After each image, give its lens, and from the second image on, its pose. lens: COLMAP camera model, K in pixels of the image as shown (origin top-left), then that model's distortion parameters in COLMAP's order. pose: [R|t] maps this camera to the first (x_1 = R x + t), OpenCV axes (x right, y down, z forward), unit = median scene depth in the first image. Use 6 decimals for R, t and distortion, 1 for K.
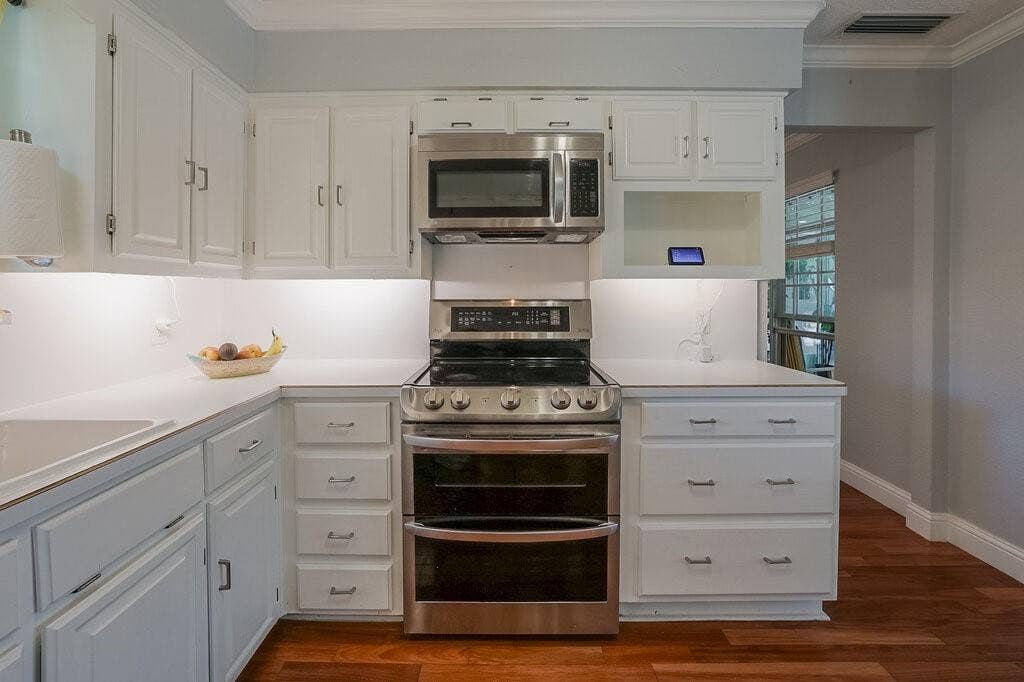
lens RADIAL K [[442.0, 0, 473.2], [0, 442.0, 298.3], [0, 0, 1]] dist [-0.027979, 0.003791]
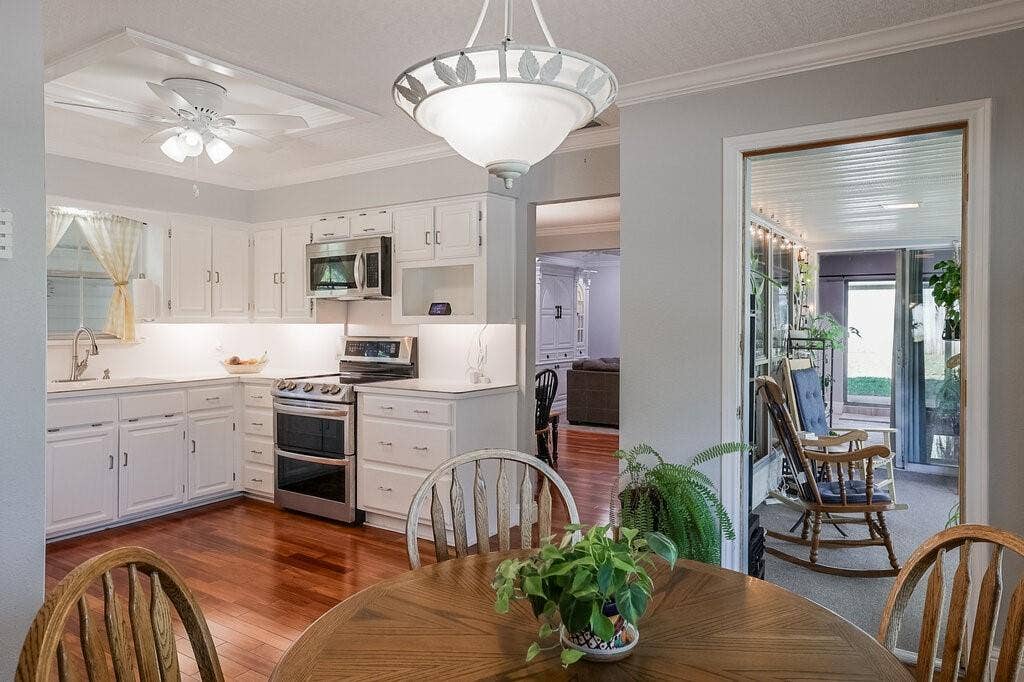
lens RADIAL K [[669.8, 0, 507.5], [0, 669.8, 326.8], [0, 0, 1]] dist [0.023132, 0.009091]
pose [[0.833248, 0.006370, -0.552862, 2.064366], [-0.008869, 0.999959, -0.001847, -0.034775], [0.552828, 0.006442, 0.833271, -0.826051]]
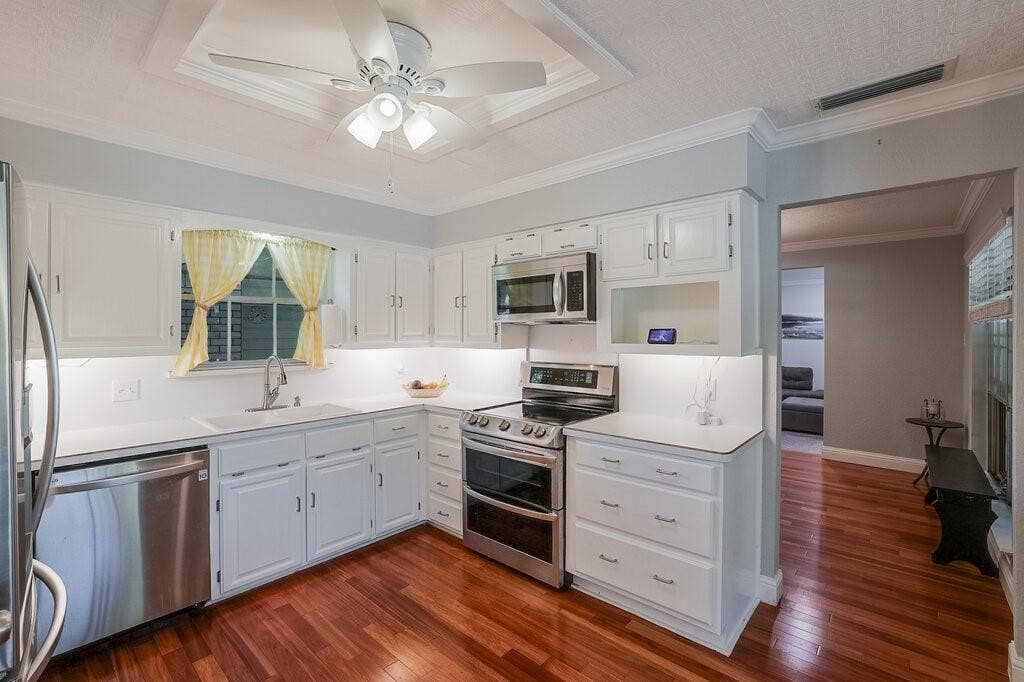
lens RADIAL K [[442.0, 0, 515.9], [0, 442.0, 335.2], [0, 0, 1]] dist [-0.027979, 0.003791]
pose [[0.765114, 0.005076, -0.643875, 1.032458], [-0.006800, 0.999977, -0.000197, -0.101606], [0.643859, 0.004529, 0.765131, -0.241044]]
